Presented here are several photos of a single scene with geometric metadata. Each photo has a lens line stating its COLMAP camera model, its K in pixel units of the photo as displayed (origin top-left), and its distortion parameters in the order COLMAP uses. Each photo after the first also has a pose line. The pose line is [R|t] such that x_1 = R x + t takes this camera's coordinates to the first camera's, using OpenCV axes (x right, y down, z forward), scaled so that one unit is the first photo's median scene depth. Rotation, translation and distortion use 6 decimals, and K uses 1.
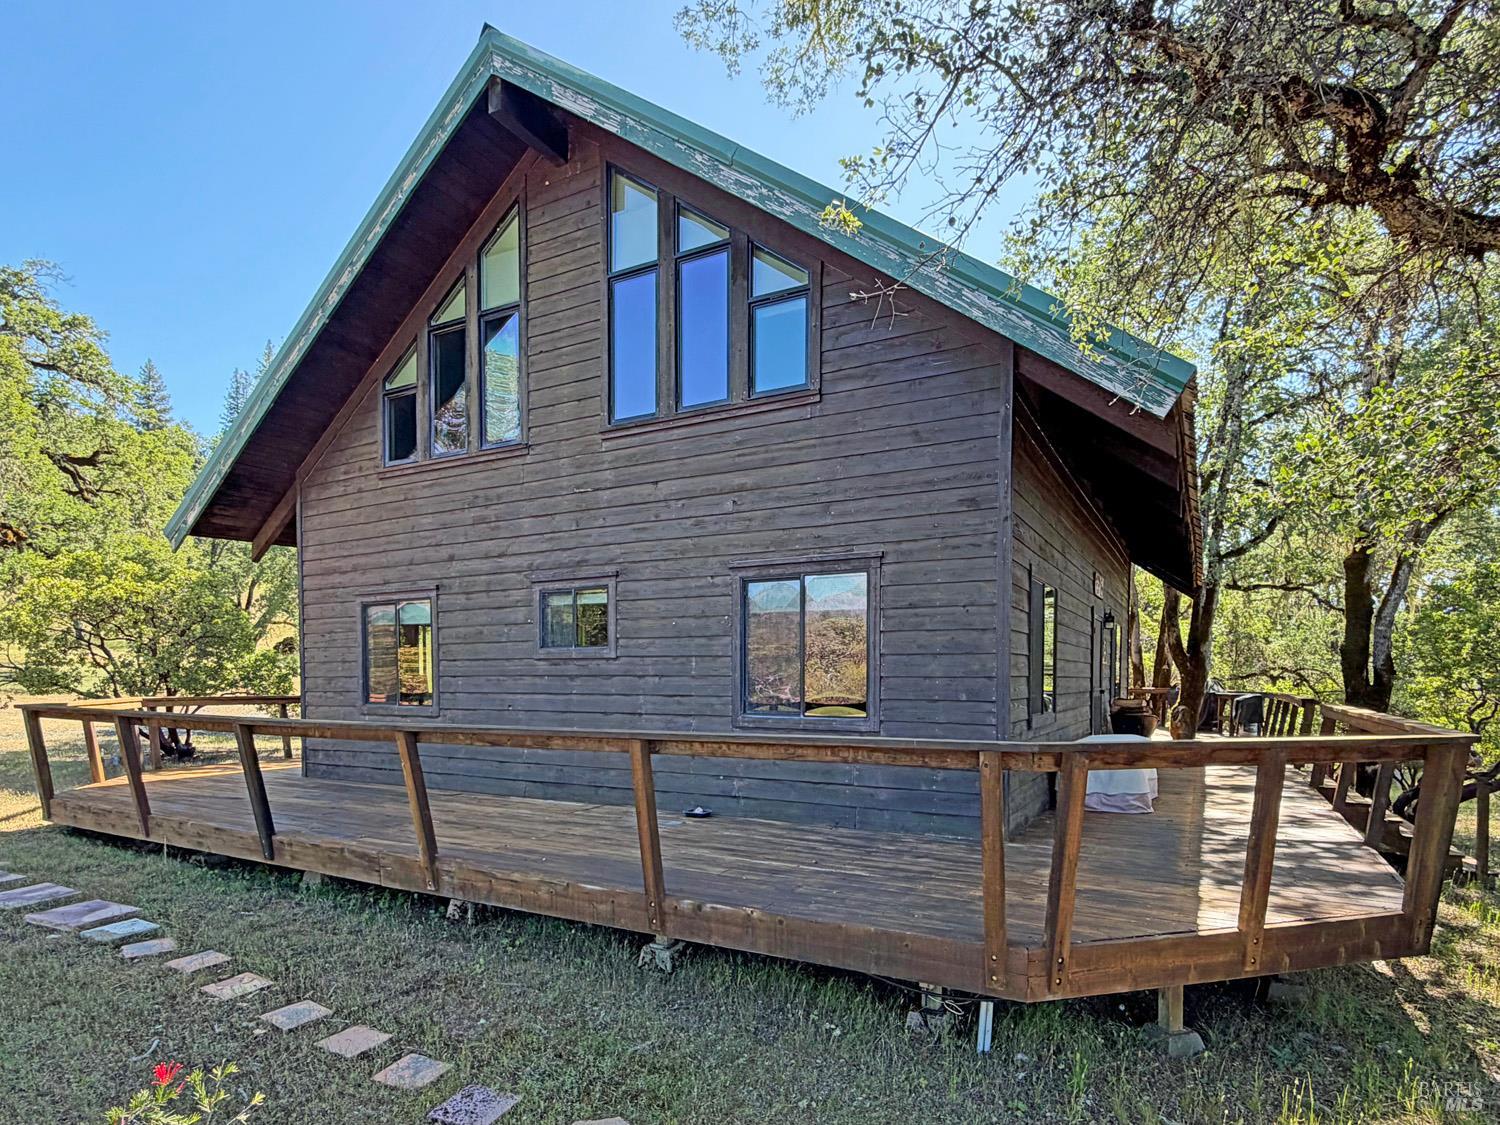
lens RADIAL K [[837.0, 0, 750.0], [0, 837.0, 562.5], [0, 0, 1]] dist [-0.004040, -0.001163]
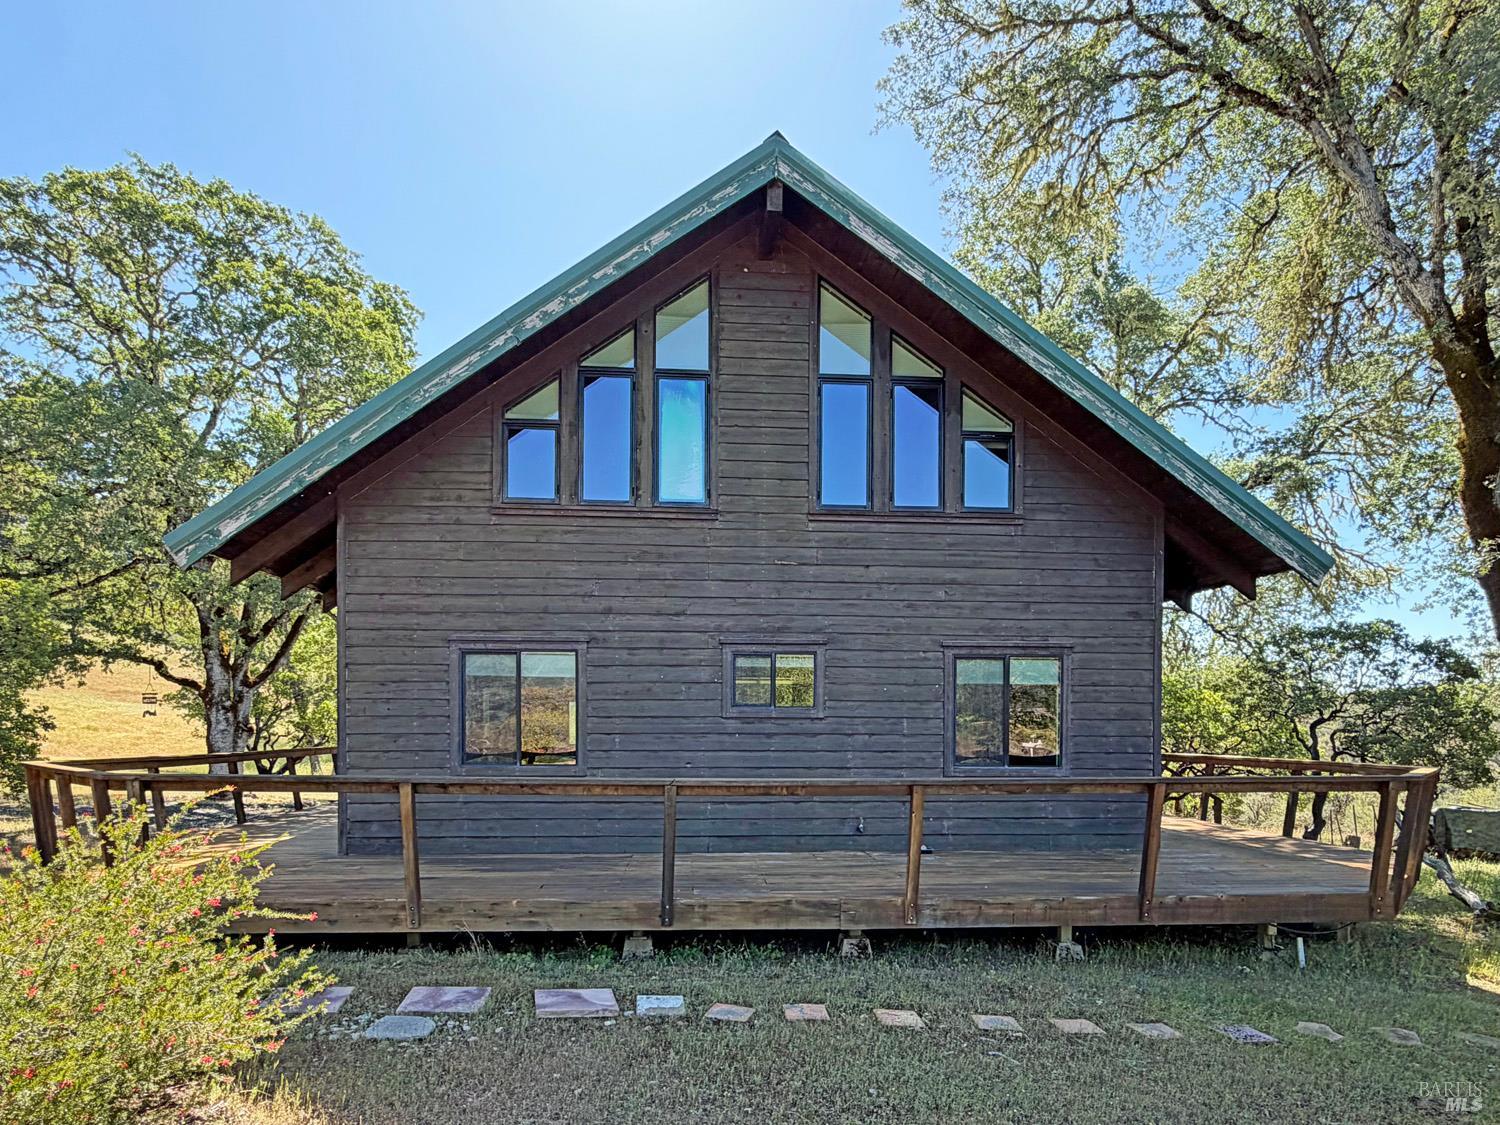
lens RADIAL K [[872.2, 0, 748.7], [0, 872.2, 569.8], [0, 0, 1]] dist [-0.001984, -0.000412]
pose [[0.841158, 0.098775, 0.531692, -0.872887], [-0.076931, 0.995035, -0.063145, -0.001693], [-0.535289, 0.012211, 0.844581, 0.066087]]
